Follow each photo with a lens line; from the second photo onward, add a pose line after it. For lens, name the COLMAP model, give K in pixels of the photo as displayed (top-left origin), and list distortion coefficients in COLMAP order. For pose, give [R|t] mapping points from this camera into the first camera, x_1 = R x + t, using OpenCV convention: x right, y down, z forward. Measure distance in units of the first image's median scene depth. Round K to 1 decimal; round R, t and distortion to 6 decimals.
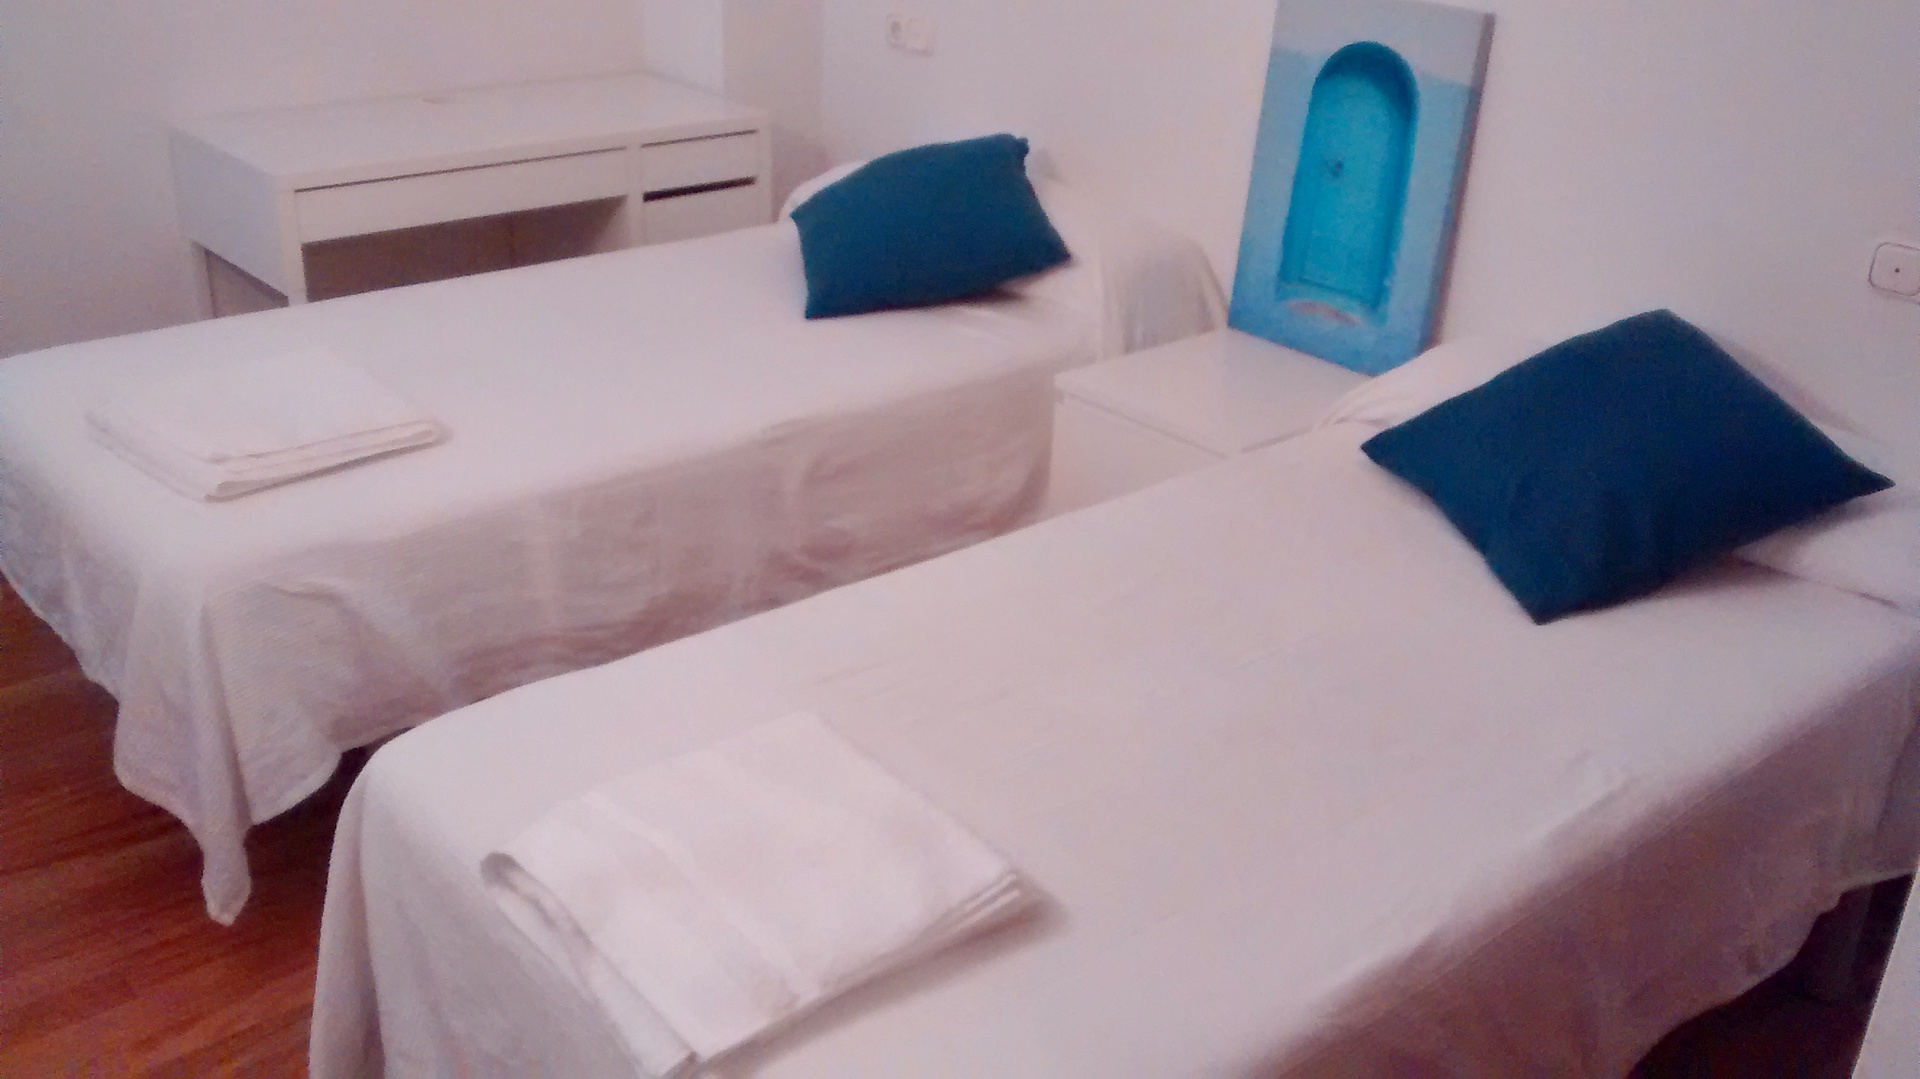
lens RADIAL K [[1779.2, 0, 960.0], [0, 1779.2, 539.5], [0, 0, 1]] dist [-0.002118, 0.096641]
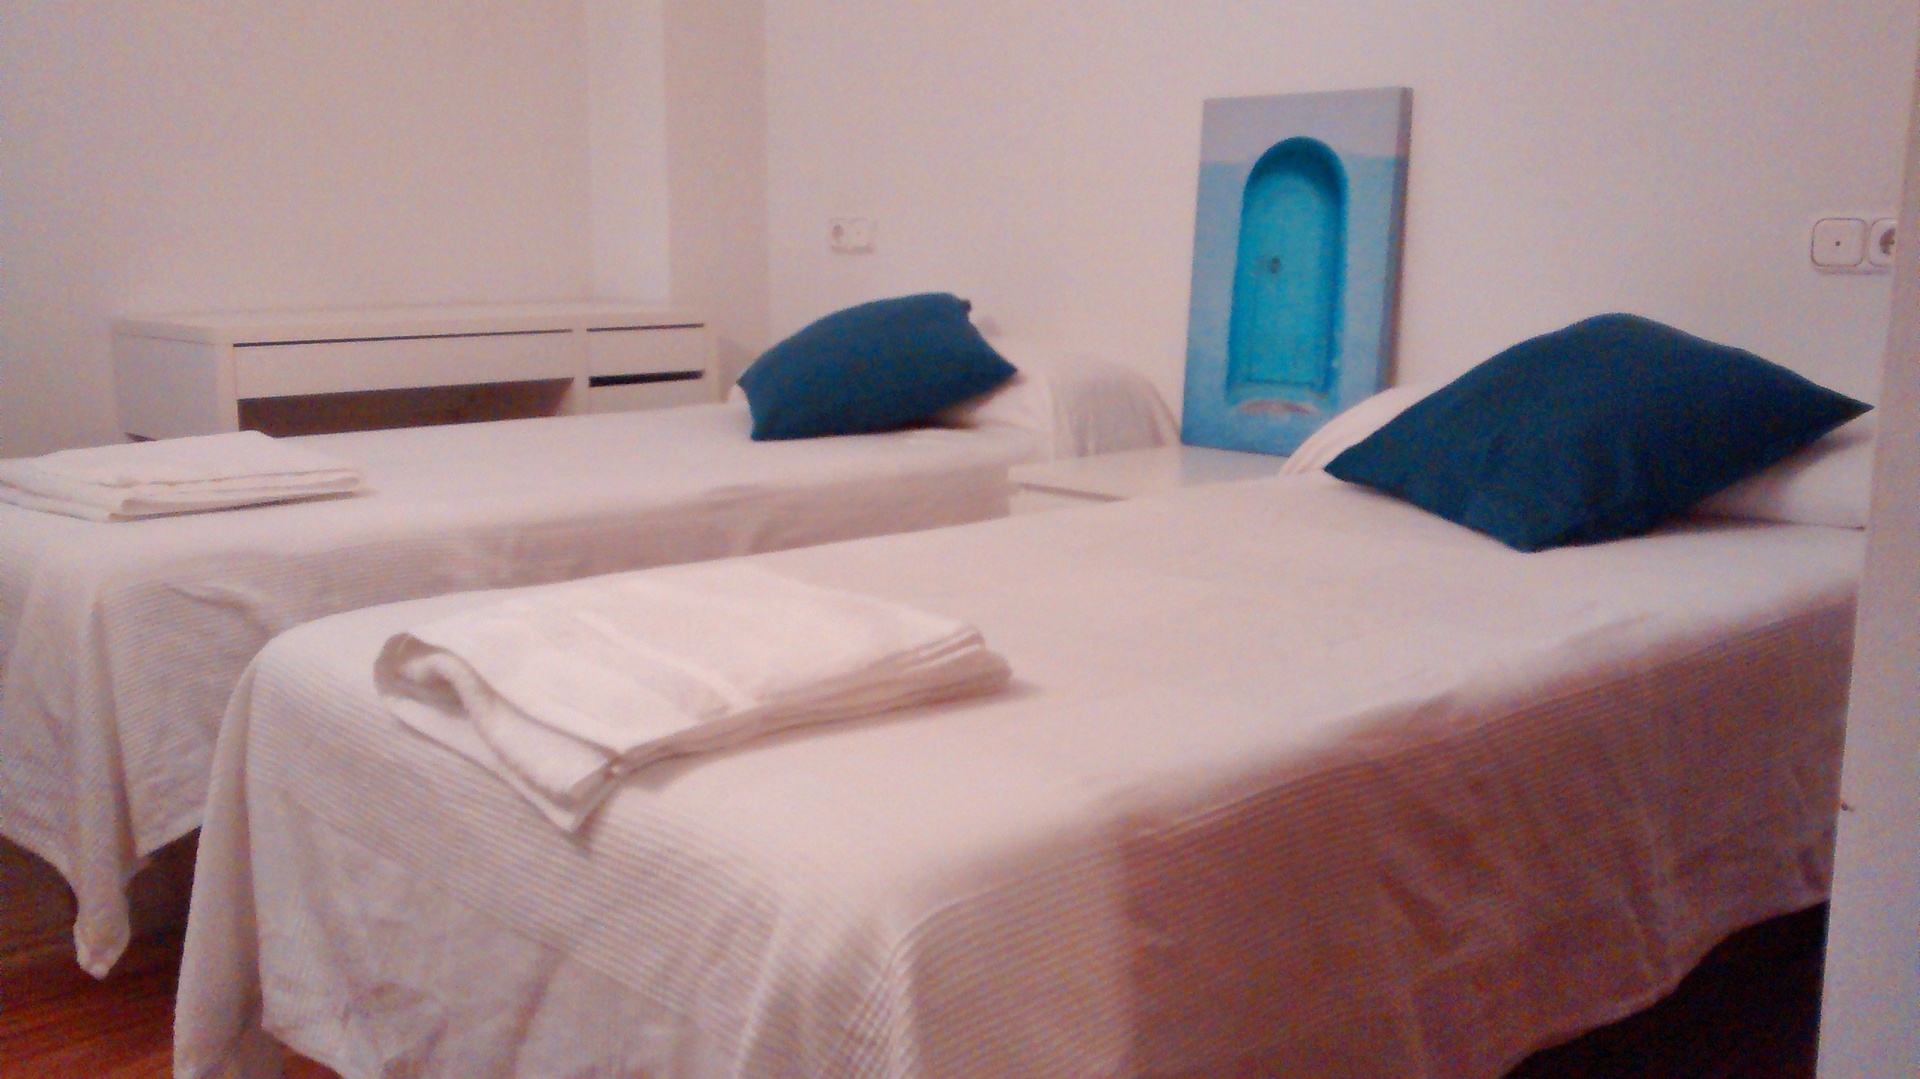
lens RADIAL K [[1779.2, 0, 960.0], [0, 1779.2, 539.5], [0, 0, 1]] dist [-0.002118, 0.096641]
pose [[0.998649, -0.045904, 0.024365, 0.001756], [0.050542, 0.967003, -0.249700, 0.199187], [-0.012099, 0.250594, 0.968017, 0.067810]]
